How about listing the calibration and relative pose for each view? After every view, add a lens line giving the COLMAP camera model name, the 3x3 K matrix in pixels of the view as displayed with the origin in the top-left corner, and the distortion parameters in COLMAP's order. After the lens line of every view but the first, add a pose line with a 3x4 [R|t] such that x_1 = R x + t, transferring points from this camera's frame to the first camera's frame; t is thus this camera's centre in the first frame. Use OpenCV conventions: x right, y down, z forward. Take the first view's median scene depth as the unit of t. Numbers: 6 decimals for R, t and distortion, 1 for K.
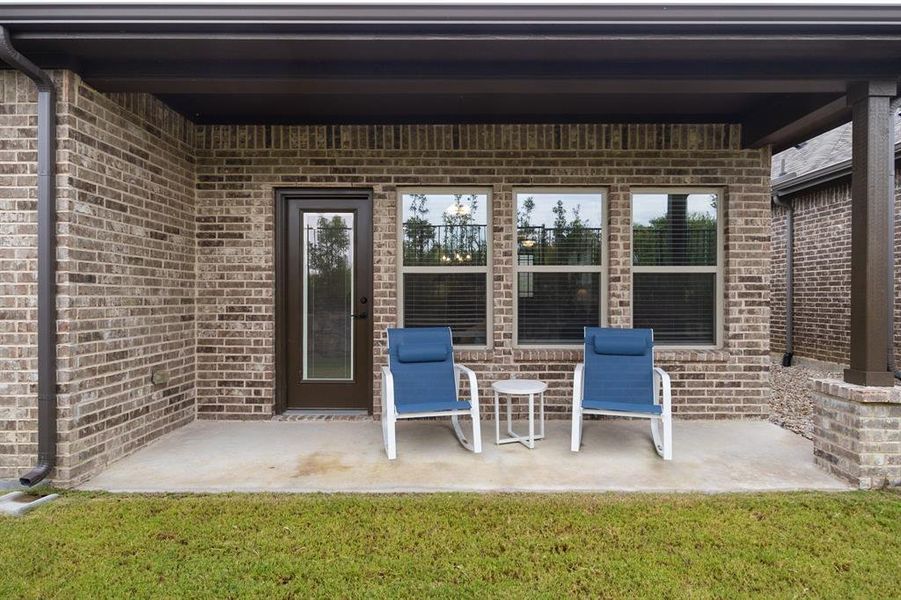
lens RADIAL K [[513.9, 0, 451.1], [0, 513.9, 299.3], [0, 0, 1]] dist [0.015120, 0.000439]
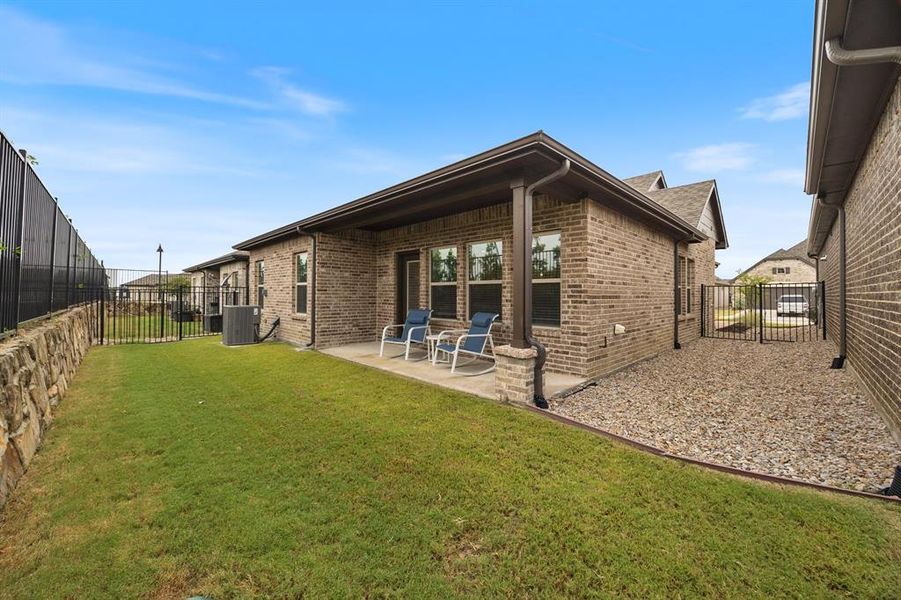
lens RADIAL K [[344.5, 0, 452.9], [0, 344.5, 294.6], [0, 0, 1]] dist [-0.002008, -0.000442]
pose [[0.703925, 0.003065, -0.710268, 1.061205], [-0.011162, 0.999915, -0.006747, -0.002770], [0.710187, 0.012678, 0.703899, 0.007011]]
